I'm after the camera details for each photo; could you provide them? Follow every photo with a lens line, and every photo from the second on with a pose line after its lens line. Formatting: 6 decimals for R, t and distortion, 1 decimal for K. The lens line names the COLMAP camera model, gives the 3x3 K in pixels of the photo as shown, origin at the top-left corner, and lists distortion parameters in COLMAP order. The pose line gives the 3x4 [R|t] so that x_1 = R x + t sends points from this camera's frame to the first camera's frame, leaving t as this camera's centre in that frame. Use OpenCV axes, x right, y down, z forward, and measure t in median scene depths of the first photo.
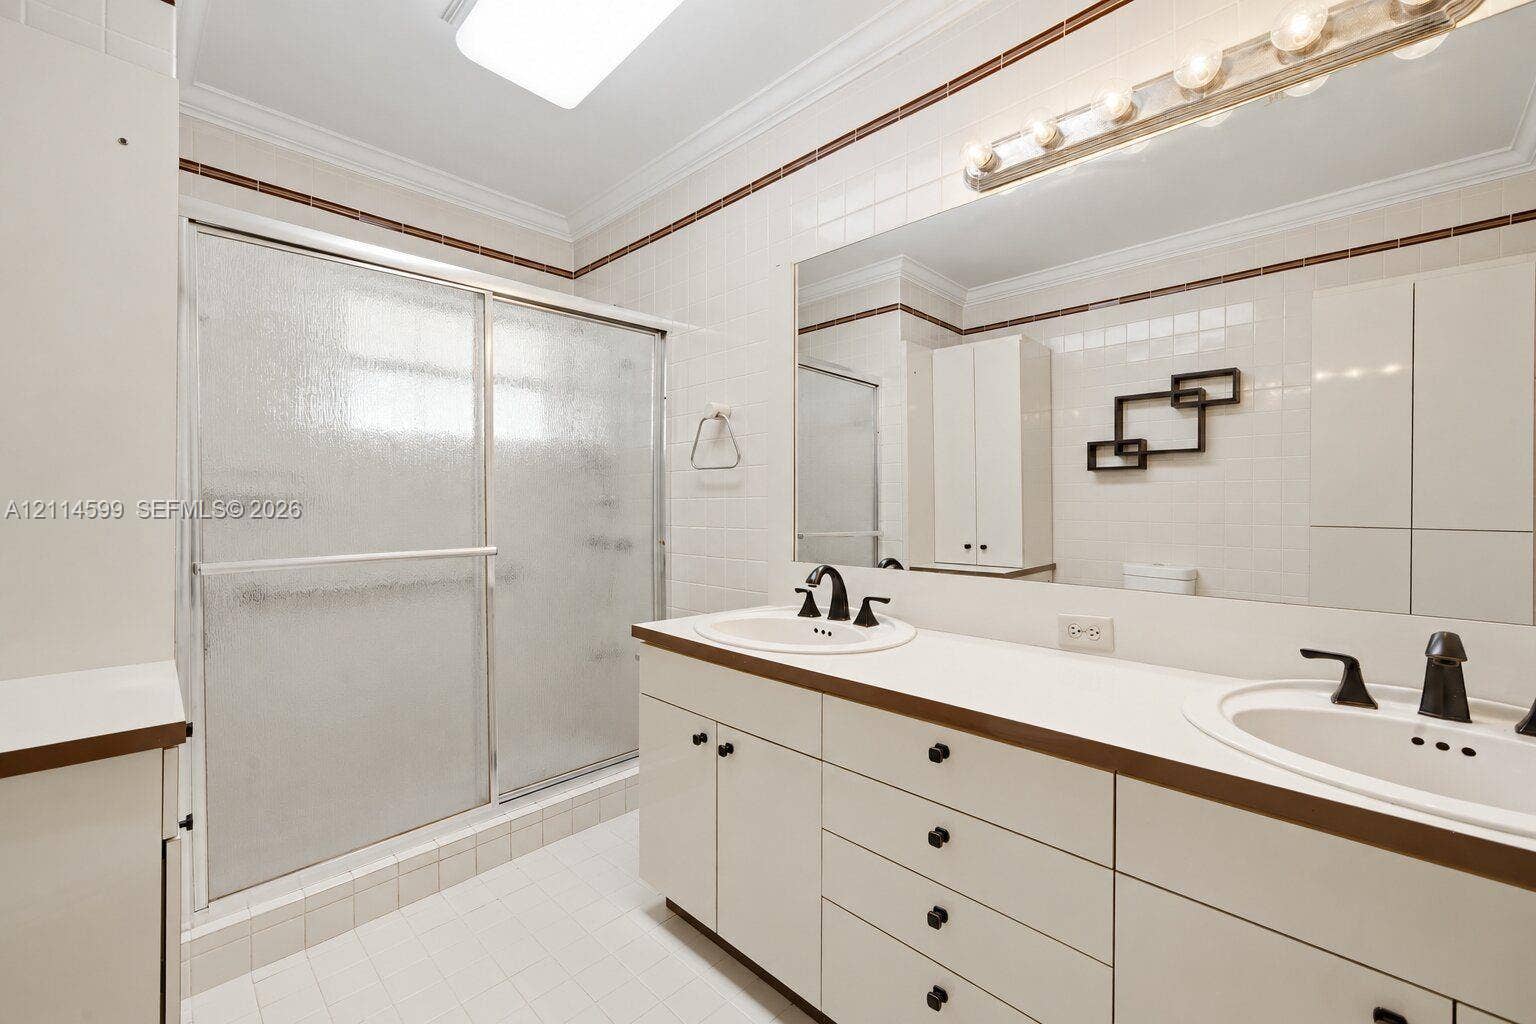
lens RADIAL K [[617.3, 0, 759.7], [0, 617.3, 509.5], [0, 0, 1]] dist [-0.002826, 0.000493]
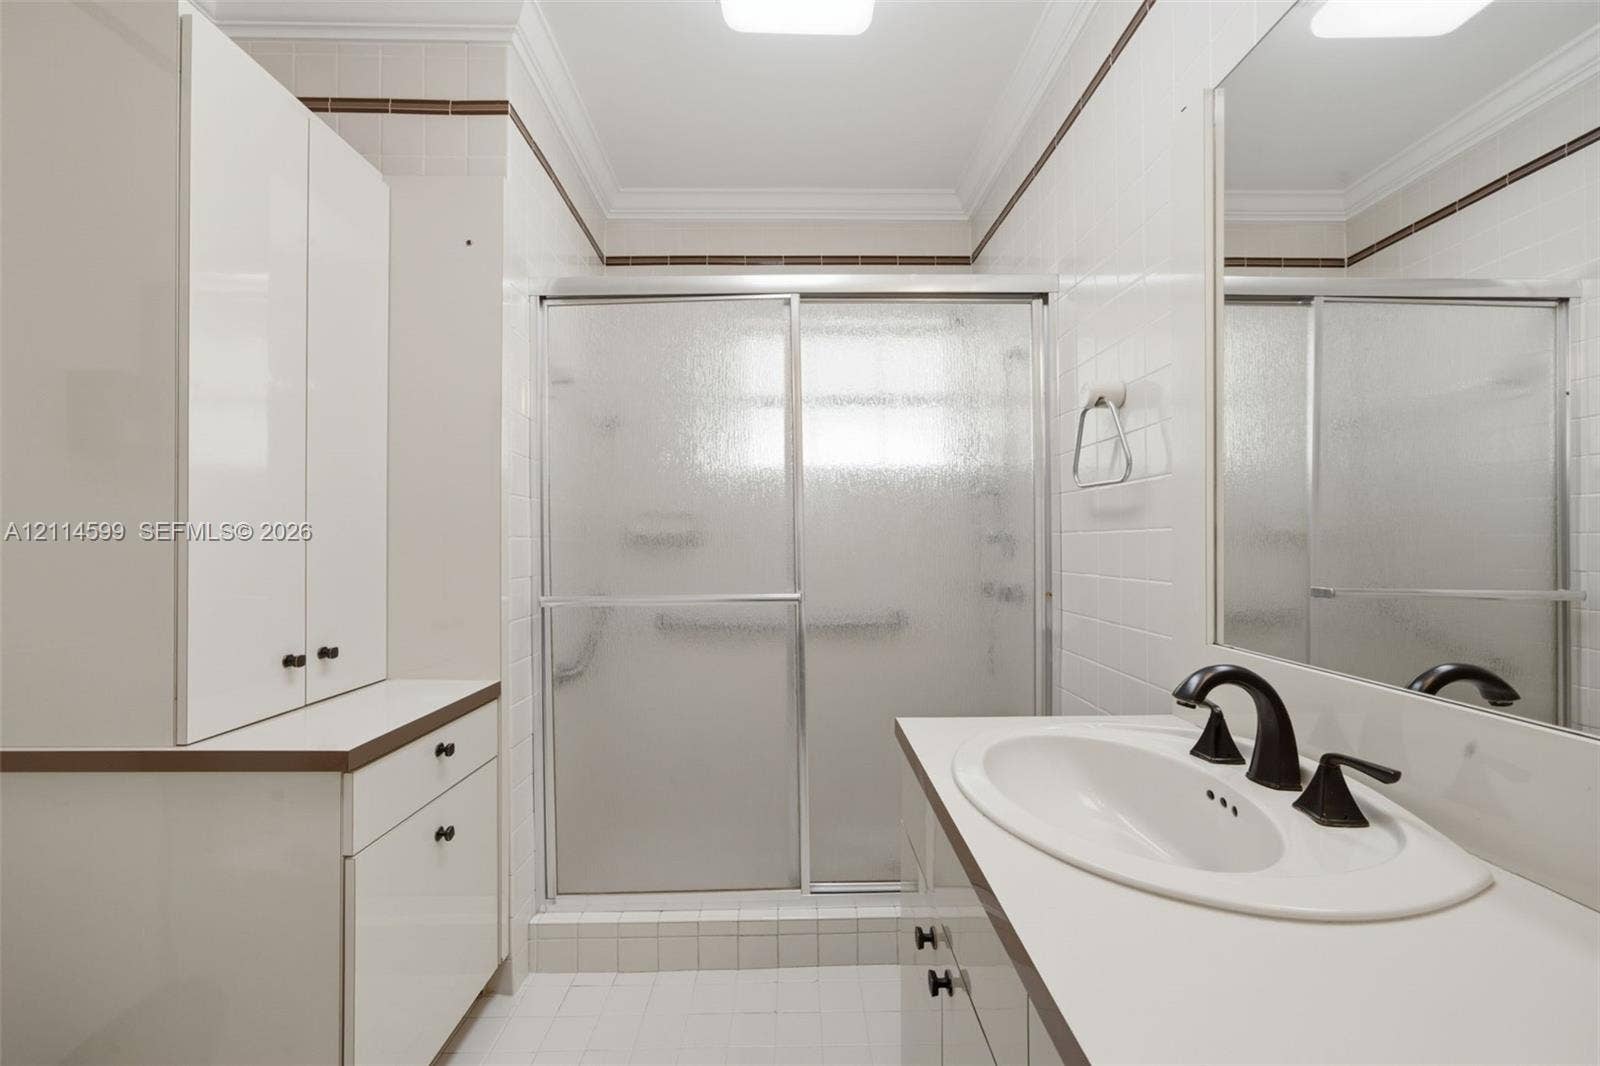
lens RADIAL K [[643.0, 0, 805.7], [0, 643.0, 536.1], [0, 0, 1]] dist [-0.002826, 0.000493]
pose [[0.718059, -0.006256, -0.695954, 0.198682], [0.001190, 0.999969, -0.007761, -0.009495], [0.695981, 0.004744, 0.718045, 0.359435]]
